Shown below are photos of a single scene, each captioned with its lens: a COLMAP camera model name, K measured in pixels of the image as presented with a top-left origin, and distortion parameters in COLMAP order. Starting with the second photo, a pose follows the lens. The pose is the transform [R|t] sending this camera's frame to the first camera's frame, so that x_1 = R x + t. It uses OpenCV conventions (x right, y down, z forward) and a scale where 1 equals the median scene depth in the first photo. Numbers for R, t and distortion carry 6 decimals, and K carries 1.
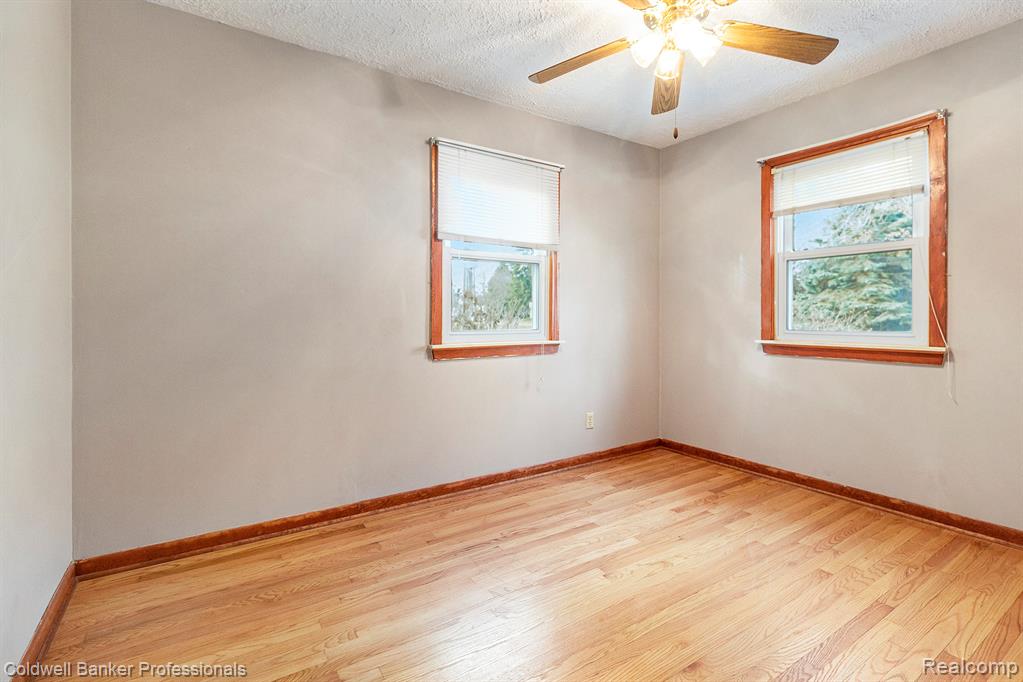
lens RADIAL K [[464.9, 0, 513.2], [0, 464.9, 318.5], [0, 0, 1]] dist [0.000539, 0.000083]
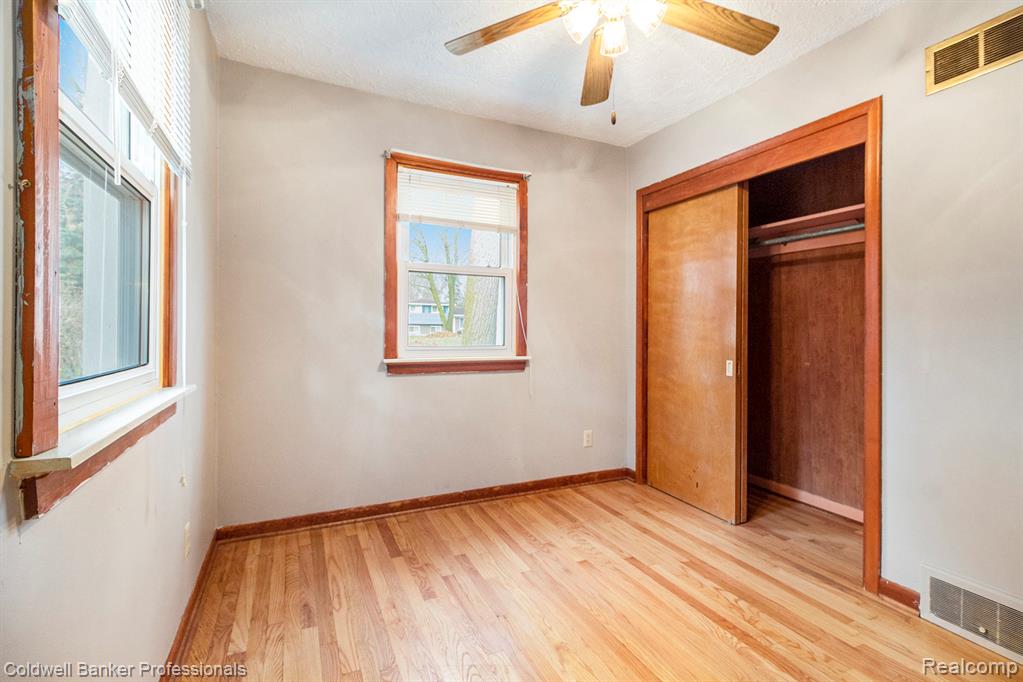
lens RADIAL K [[495.8, 0, 516.0], [0, 495.8, 330.5], [0, 0, 1]] dist [0.003936, -0.000024]
pose [[0.142326, -0.000789, 0.989820, -0.374881], [-0.003469, 0.999993, 0.001296, -0.009516], [-0.989814, -0.003618, 0.142322, 0.690446]]
